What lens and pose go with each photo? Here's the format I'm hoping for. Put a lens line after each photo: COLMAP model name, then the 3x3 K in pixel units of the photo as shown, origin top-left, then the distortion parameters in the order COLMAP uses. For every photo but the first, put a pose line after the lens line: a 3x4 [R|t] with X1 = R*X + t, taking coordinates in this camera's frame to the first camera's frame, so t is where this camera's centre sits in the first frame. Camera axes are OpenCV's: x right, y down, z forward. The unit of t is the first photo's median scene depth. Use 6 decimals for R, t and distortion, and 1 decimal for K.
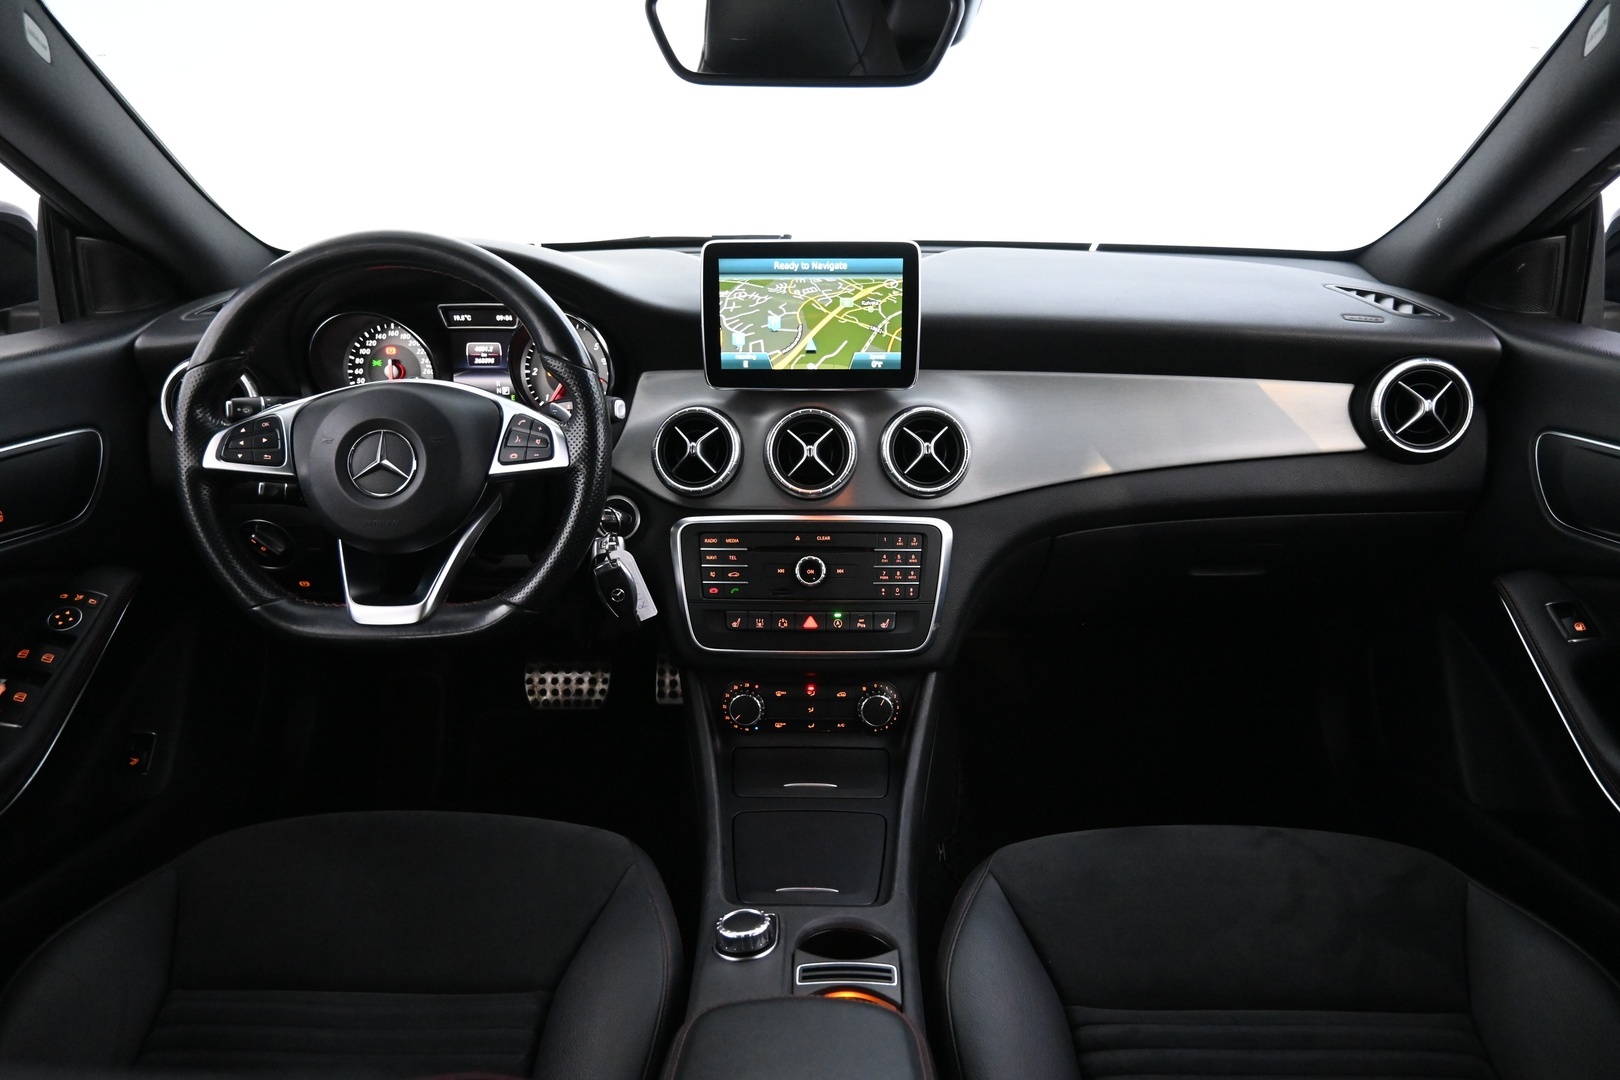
lens RADIAL K [[1091.7, 0, 805.3], [0, 1091.7, 540.5], [0, 0, 1]] dist [-0.018418, 0.005880]
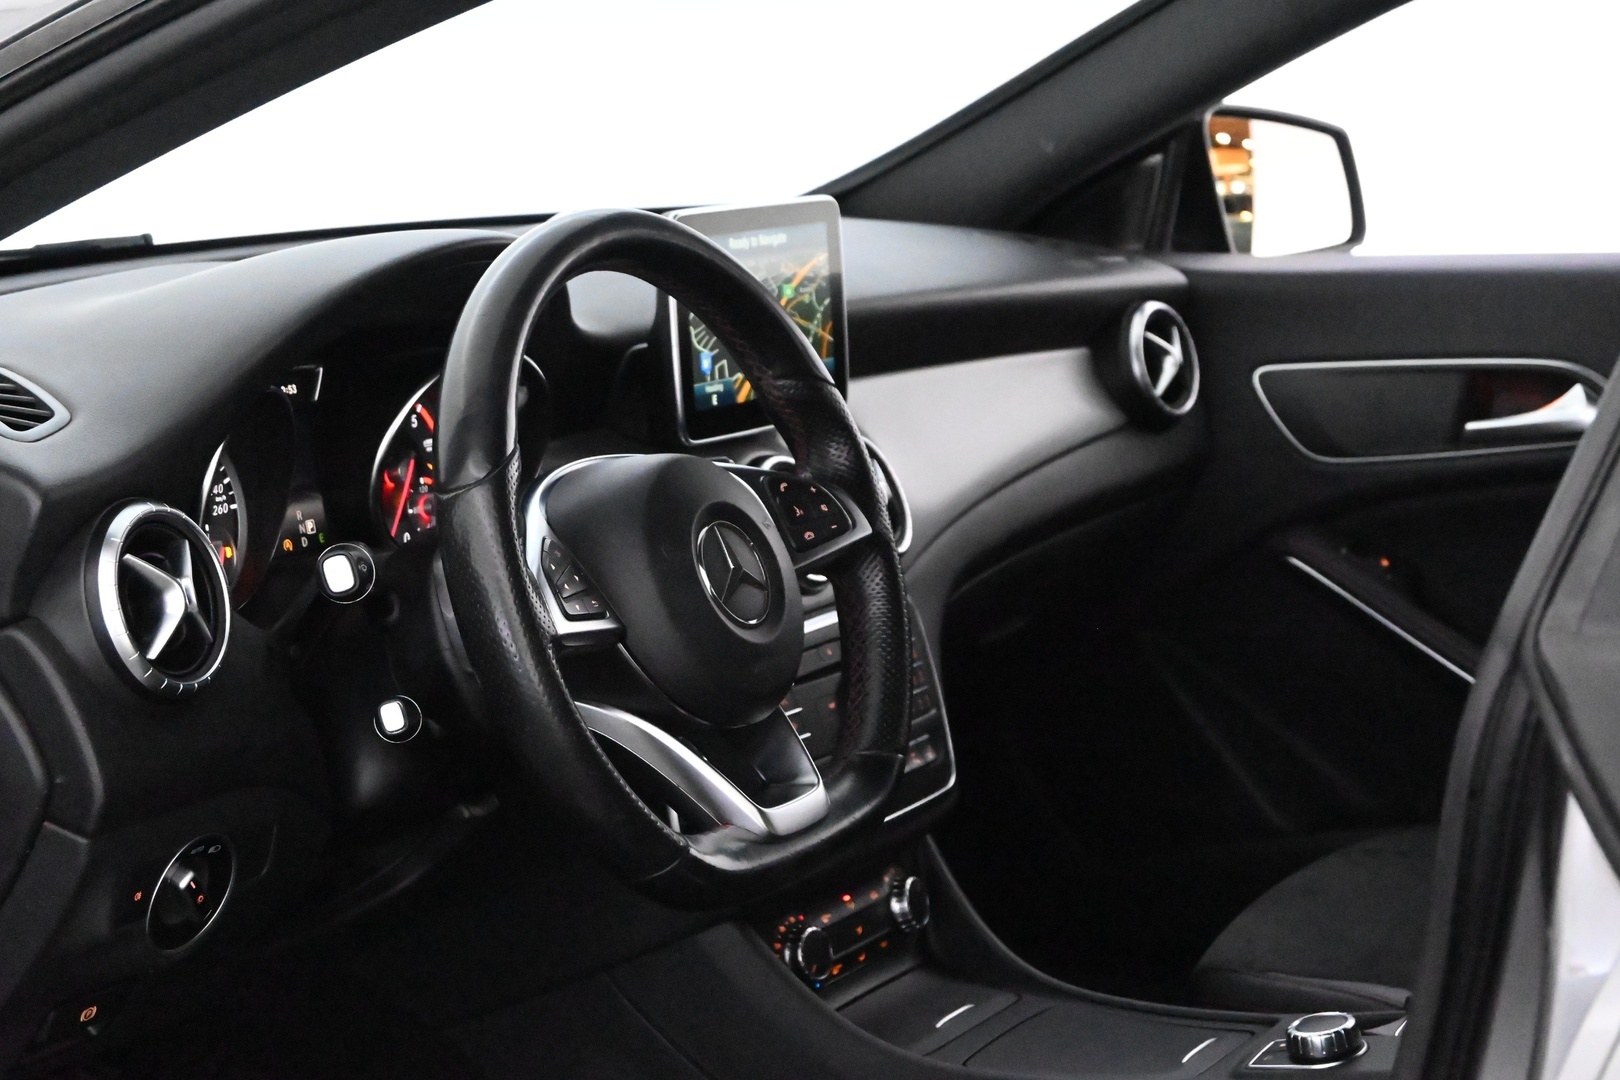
lens RADIAL K [[3196.7, 0, 812.5], [0, 3196.7, 540.6], [0, 0, 1]] dist [0.003699, 0.000000]
pose [[0.478704, -0.141379, 0.866518, -1.627127], [0.306803, 0.951667, -0.014220, -0.040330], [-0.822626, 0.272658, 0.498943, 0.054241]]
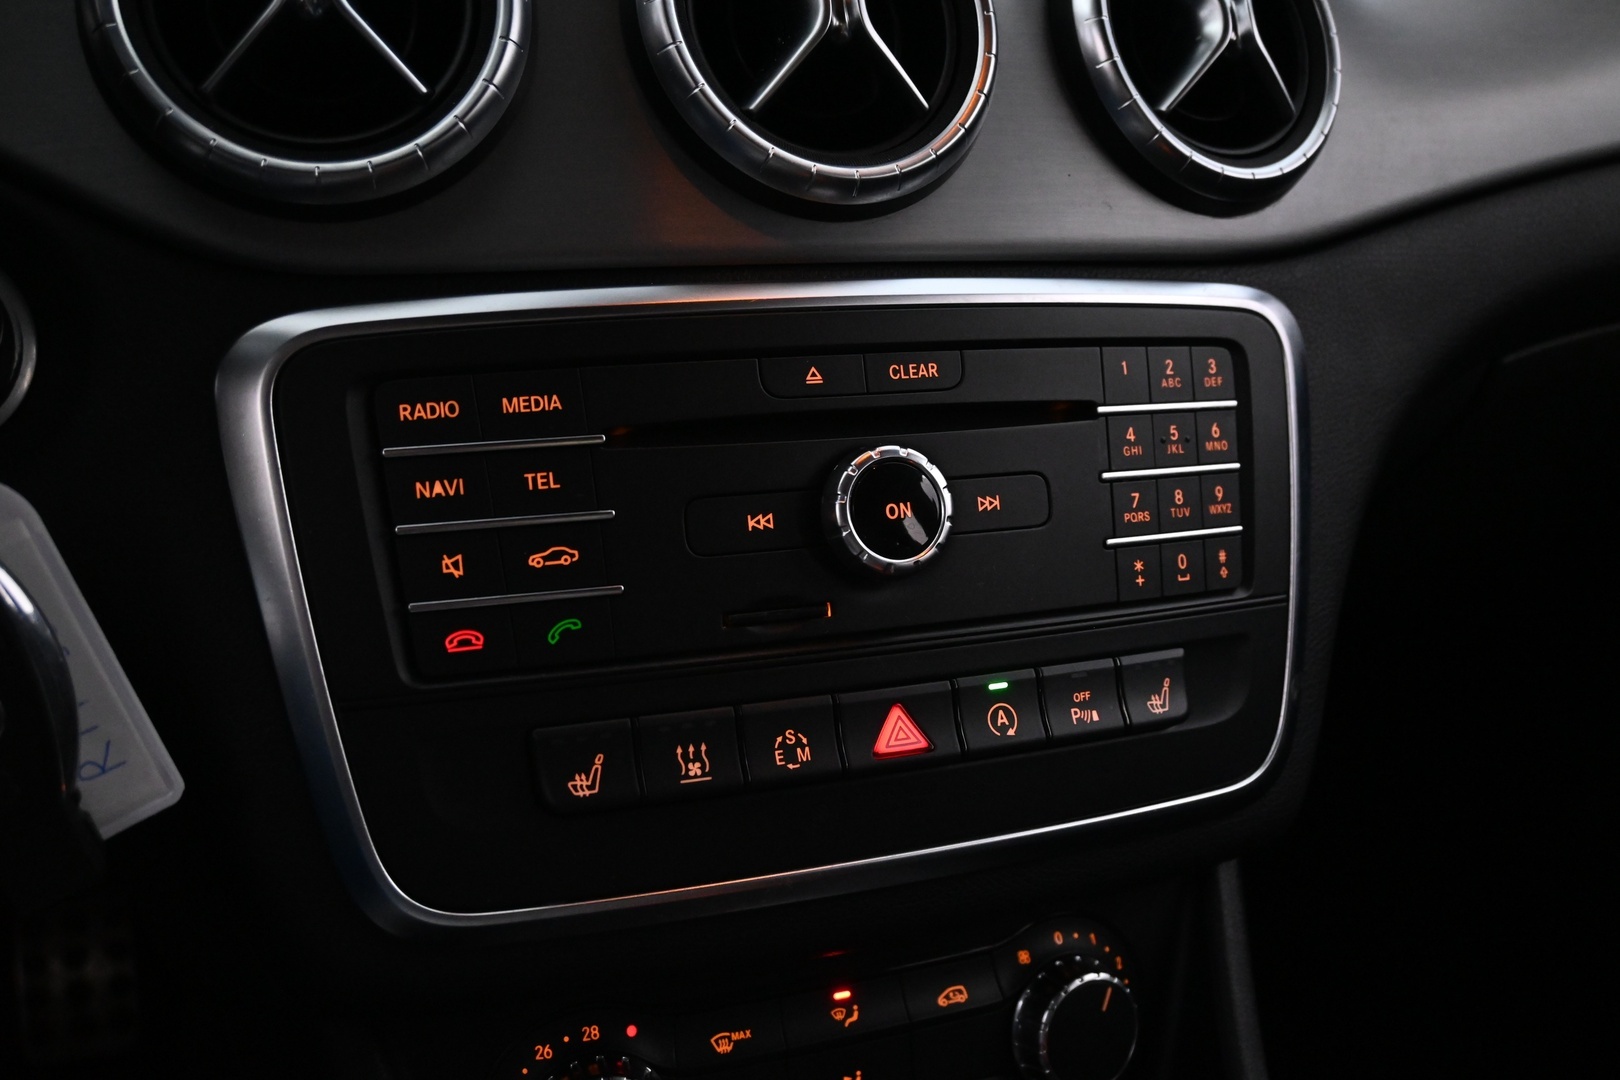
lens RADIAL K [[1613.4, 0, 804.8], [0, 1613.4, 535.8], [0, 0, 1]] dist [0.014537, 0.000000]
pose [[0.918005, -0.083417, 0.387695, -0.143937], [0.097884, 0.995041, -0.017680, 0.037333], [-0.384298, 0.054179, 0.921618, 0.682700]]
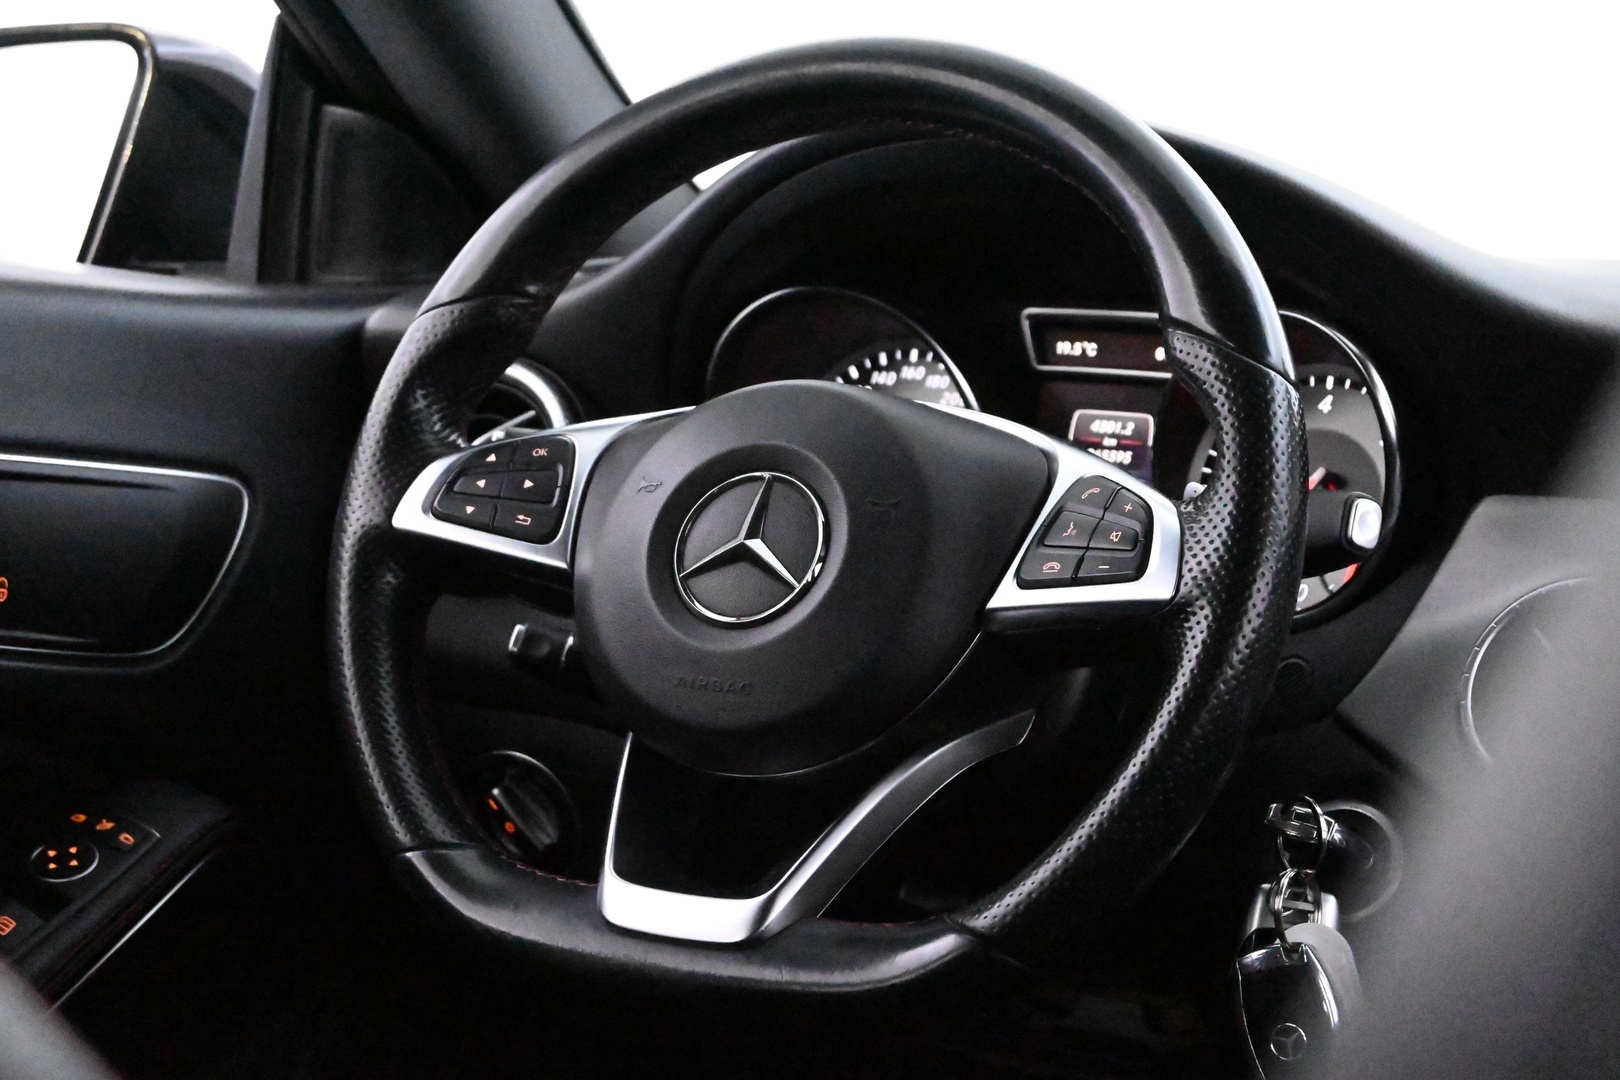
lens RADIAL K [[3175.2, 0, 813.3], [0, 3175.2, 536.9], [0, 0, 1]] dist [-0.010154, 0.000000]
pose [[0.880834, 0.086217, -0.465509, 0.161669], [-0.219048, 0.945917, -0.239287, 0.175404], [0.419702, 0.312741, 0.852082, -0.012249]]
